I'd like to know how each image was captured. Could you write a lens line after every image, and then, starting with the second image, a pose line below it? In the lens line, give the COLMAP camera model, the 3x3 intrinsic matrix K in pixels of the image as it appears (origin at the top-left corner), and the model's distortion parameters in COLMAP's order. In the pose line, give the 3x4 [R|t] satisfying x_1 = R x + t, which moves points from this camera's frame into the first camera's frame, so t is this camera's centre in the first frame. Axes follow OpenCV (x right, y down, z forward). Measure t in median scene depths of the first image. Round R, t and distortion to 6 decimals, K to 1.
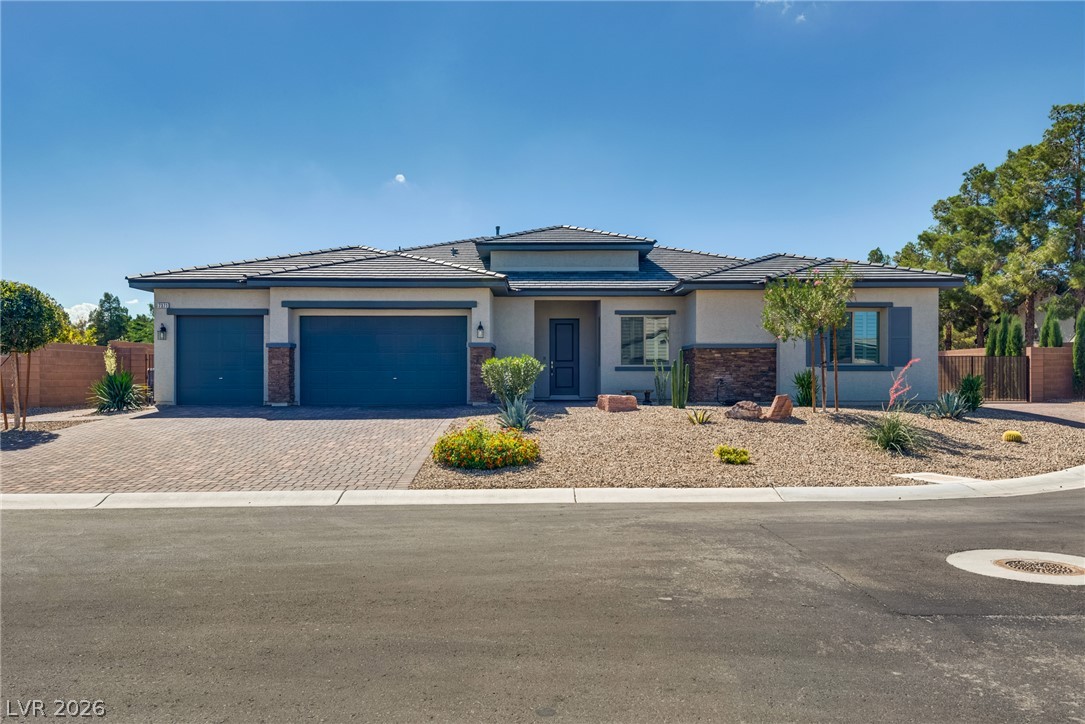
lens RADIAL K [[507.6, 0, 542.5], [0, 507.6, 362.0], [0, 0, 1]] dist [0.021688, -0.000193]
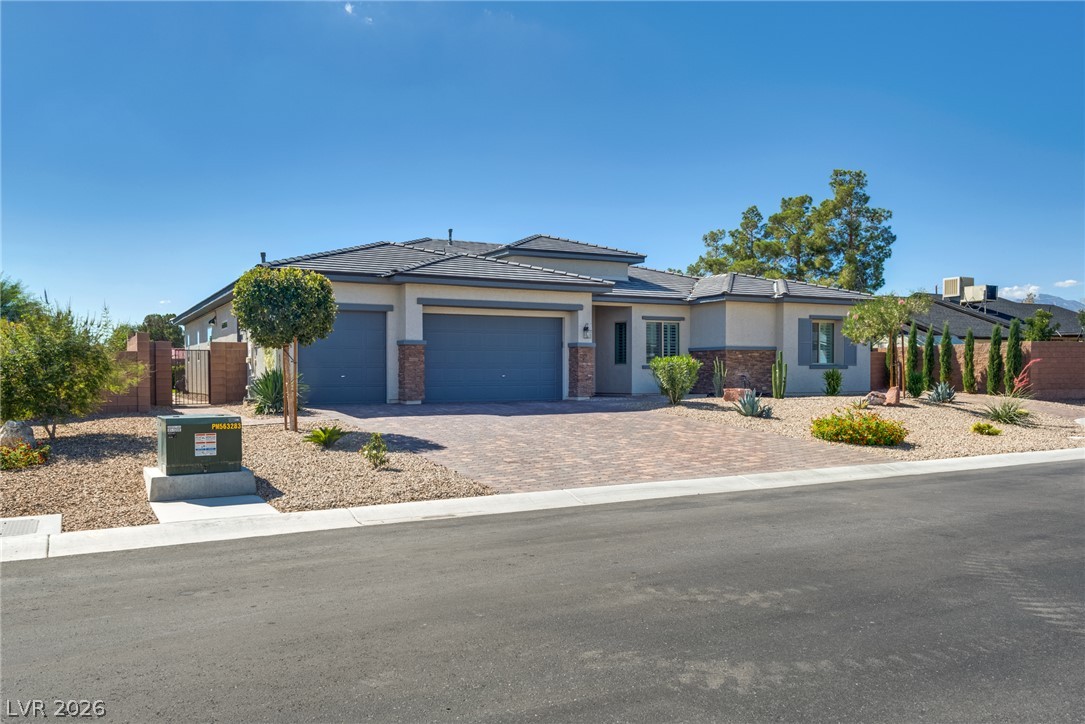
lens RADIAL K [[507.6, 0, 542.5], [0, 507.6, 362.0], [0, 0, 1]] dist [0.021688, -0.000193]
pose [[0.950189, 0.004961, 0.311634, -0.563736], [-0.006101, 0.999978, 0.002683, 0.000668], [-0.311614, -0.004451, 0.950198, -0.011972]]
